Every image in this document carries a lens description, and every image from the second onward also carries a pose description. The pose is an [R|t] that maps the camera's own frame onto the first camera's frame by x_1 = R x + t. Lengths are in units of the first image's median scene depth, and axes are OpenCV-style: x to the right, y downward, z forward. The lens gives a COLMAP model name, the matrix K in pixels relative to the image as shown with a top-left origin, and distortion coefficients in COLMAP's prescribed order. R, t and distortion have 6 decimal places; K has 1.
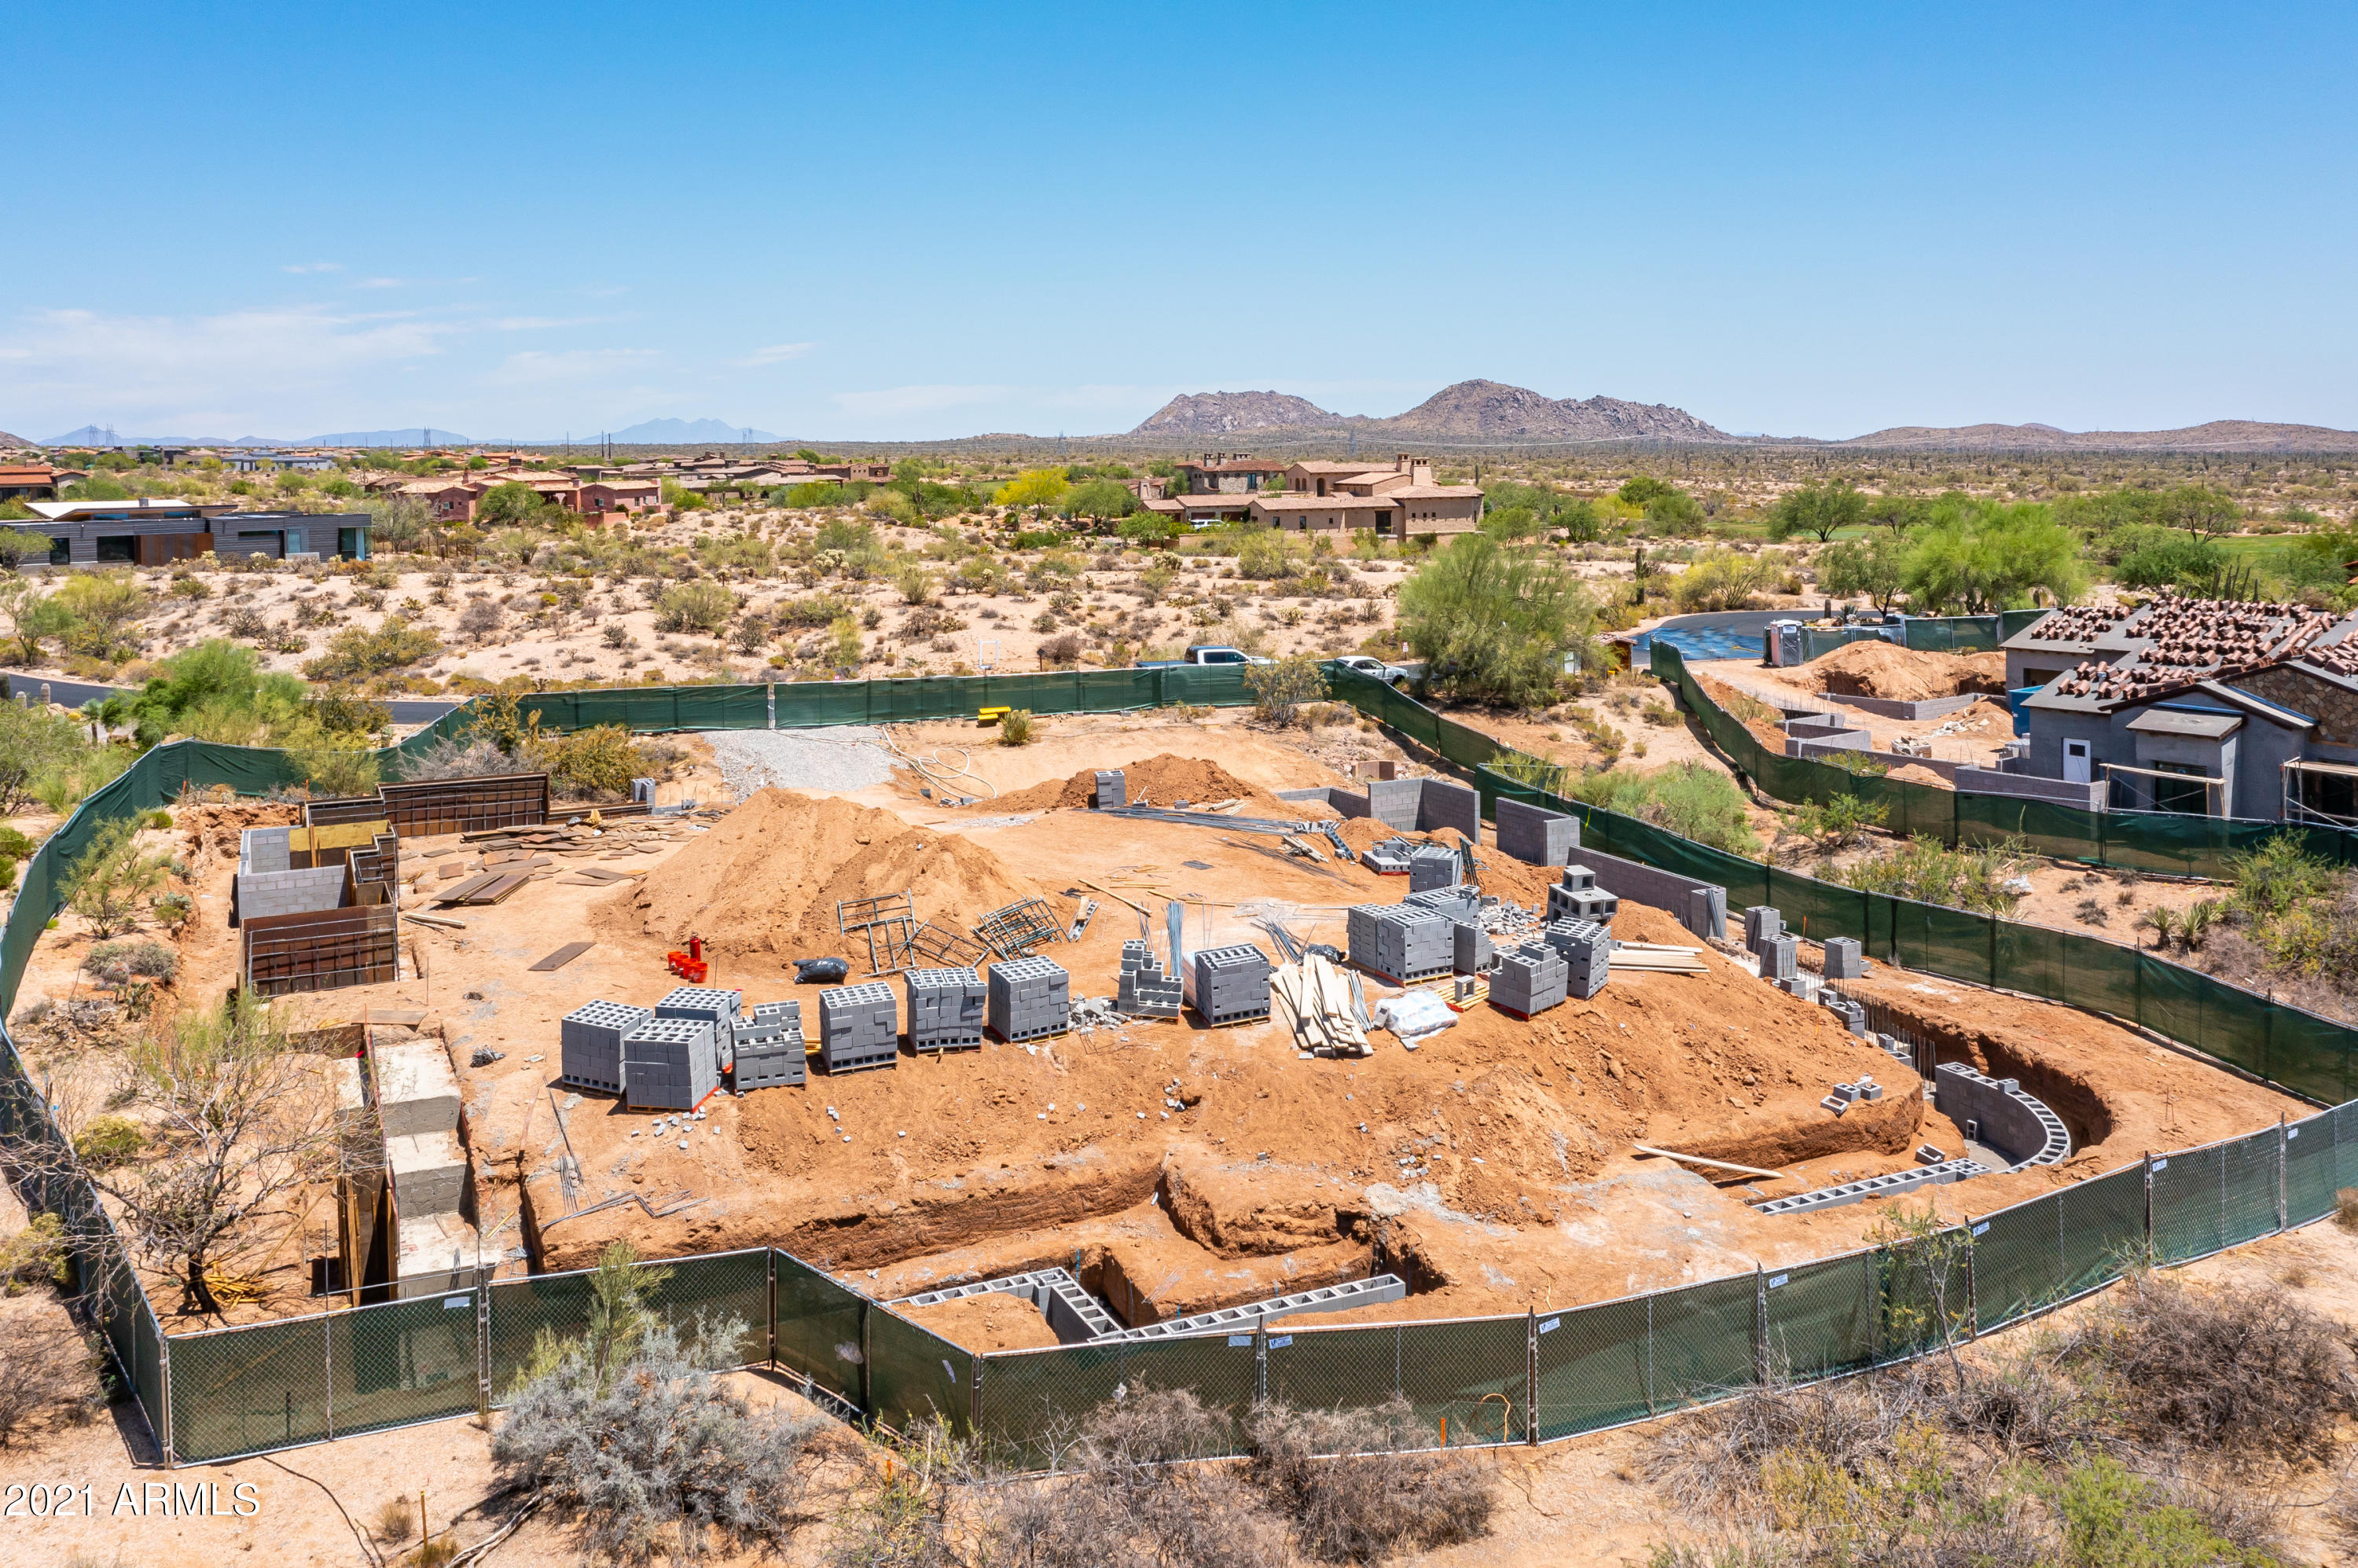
lens RADIAL K [[1917.9, 0, 1178.9], [0, 1917.9, 680.3], [0, 0, 1]] dist [-0.027704, 0.057246]
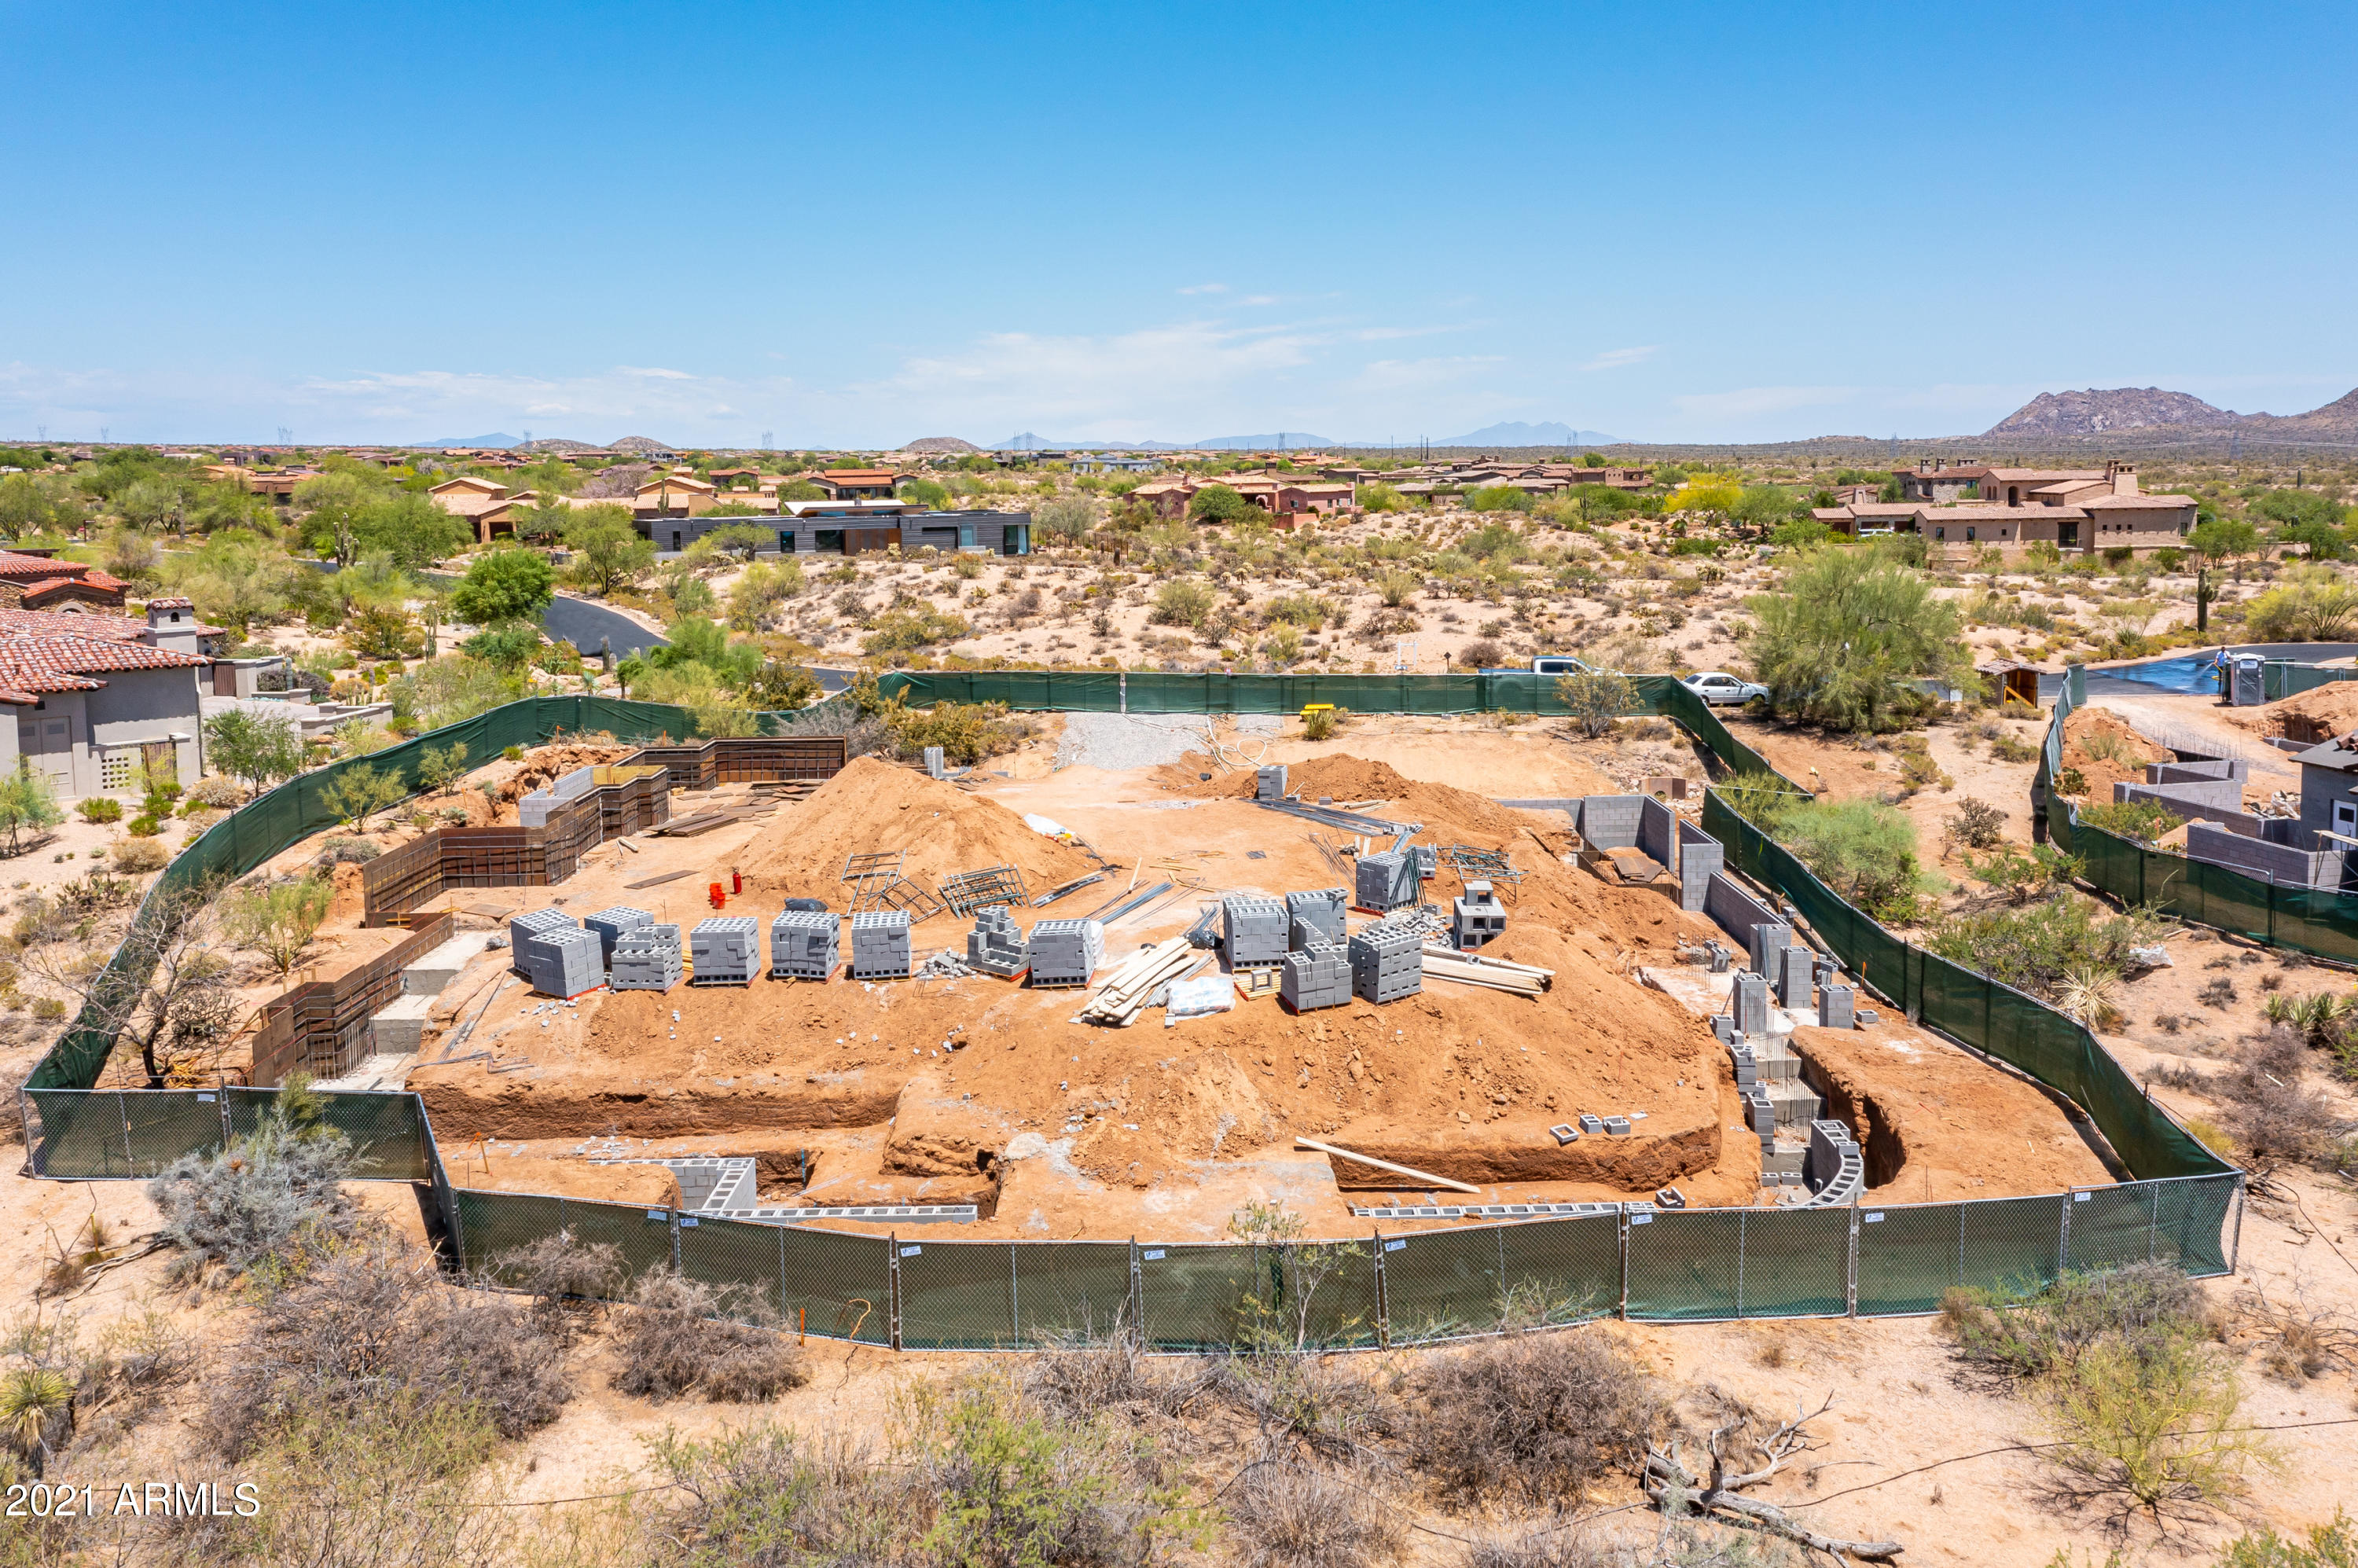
lens RADIAL K [[1824.3, 0, 1172.8], [0, 1824.3, 818.1], [0, 0, 1]] dist [-0.034681, 0.082550]
pose [[0.917166, 0.076404, -0.391113, 0.226688], [-0.045767, 0.995150, 0.087078, -0.007287], [0.395870, -0.061965, 0.916214, 0.023244]]
